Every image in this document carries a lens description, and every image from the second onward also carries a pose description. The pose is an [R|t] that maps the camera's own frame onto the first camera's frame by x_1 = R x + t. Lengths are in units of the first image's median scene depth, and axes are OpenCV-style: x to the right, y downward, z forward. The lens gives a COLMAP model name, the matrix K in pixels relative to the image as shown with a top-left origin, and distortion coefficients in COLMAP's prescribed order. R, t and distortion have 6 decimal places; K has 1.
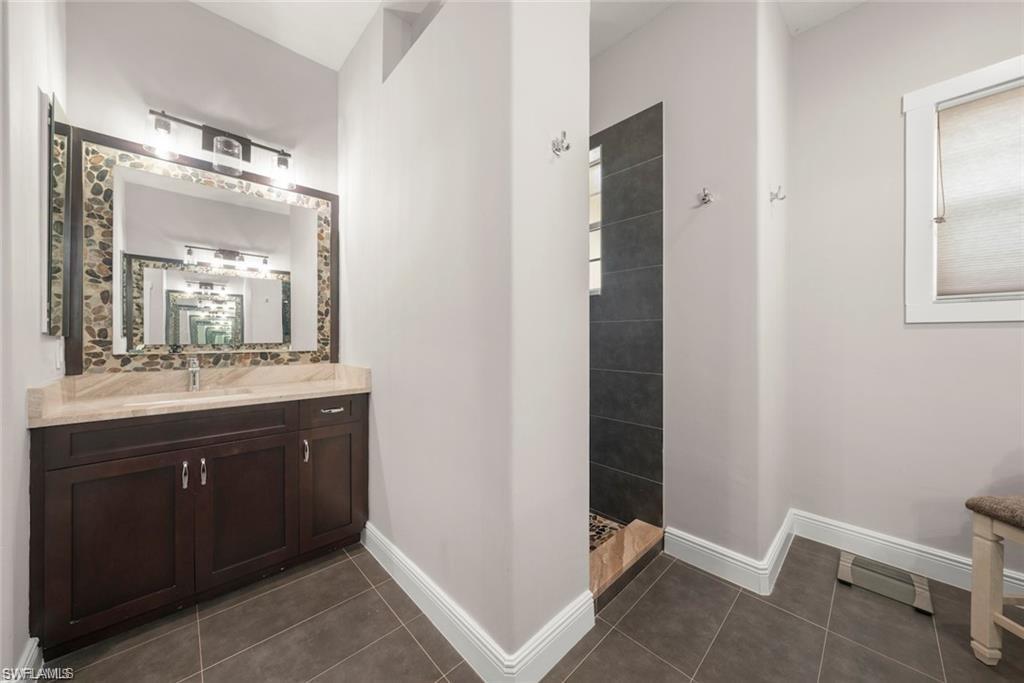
lens RADIAL K [[348.5, 0, 517.0], [0, 348.5, 337.7], [0, 0, 1]] dist [0.001389, 0.000246]
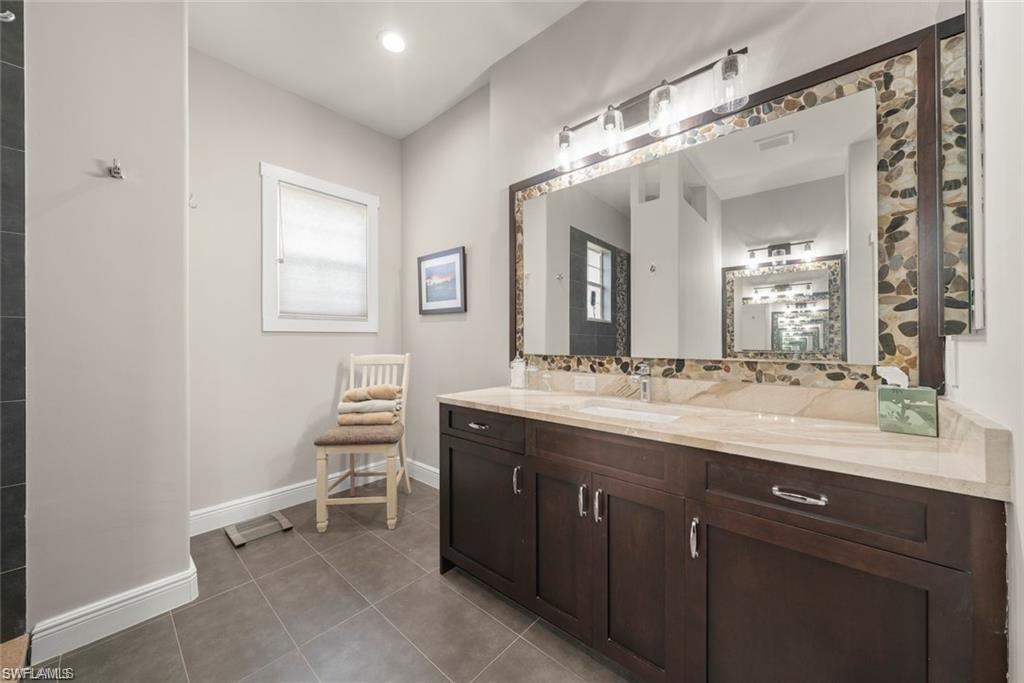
lens RADIAL K [[362.1, 0, 516.9], [0, 362.1, 340.1], [0, 0, 1]] dist [0.000446, 0.000239]
pose [[-0.075960, 0.000088, 0.997111, -0.380222], [0.005285, 0.999986, 0.000314, -0.004252], [-0.997097, 0.005294, -0.075959, 0.139571]]
